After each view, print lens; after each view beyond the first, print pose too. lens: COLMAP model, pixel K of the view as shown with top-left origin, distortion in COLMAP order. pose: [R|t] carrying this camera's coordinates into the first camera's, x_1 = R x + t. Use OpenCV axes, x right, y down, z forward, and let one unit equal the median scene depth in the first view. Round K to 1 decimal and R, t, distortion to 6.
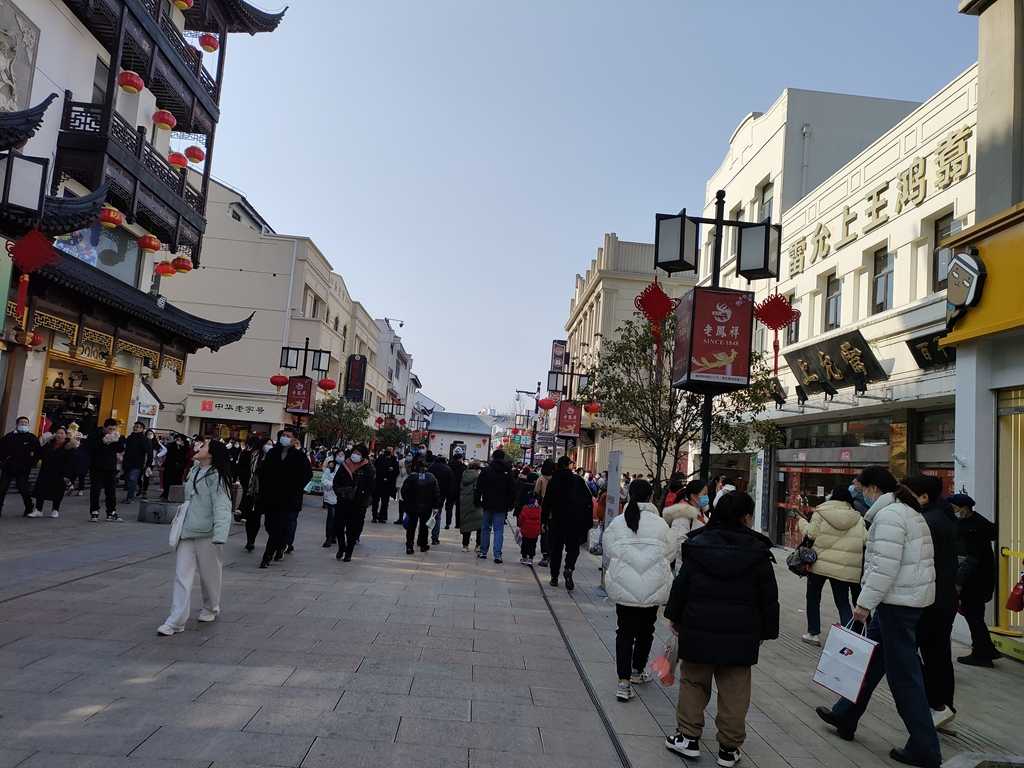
lens RADIAL K [[897.1, 0, 512.0], [0, 897.1, 384.0], [0, 0, 1]] dist [0.008871, 0.004205]
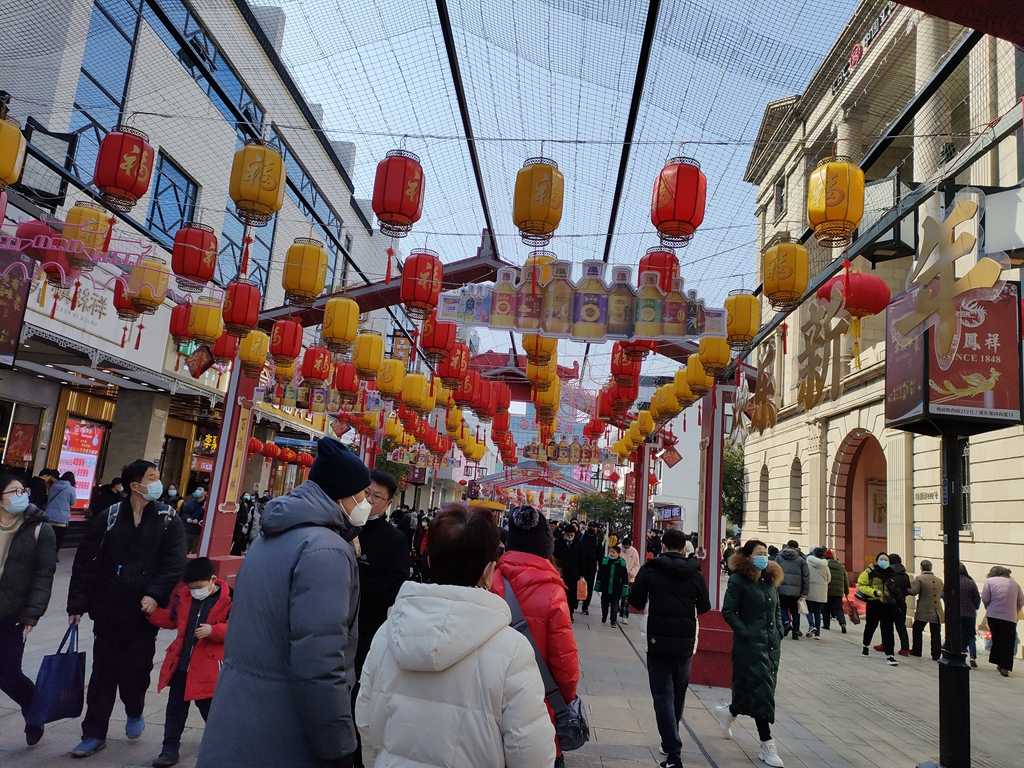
lens RADIAL K [[744.4, 0, 512.0], [0, 744.4, 384.0], [0, 0, 1]] dist [0.009392, 0.001082]
pose [[0.992643, -0.001927, -0.121062, -0.030555], [-0.014190, 0.991131, -0.132127, 0.047941], [0.120243, 0.132872, 0.983812, 0.435360]]
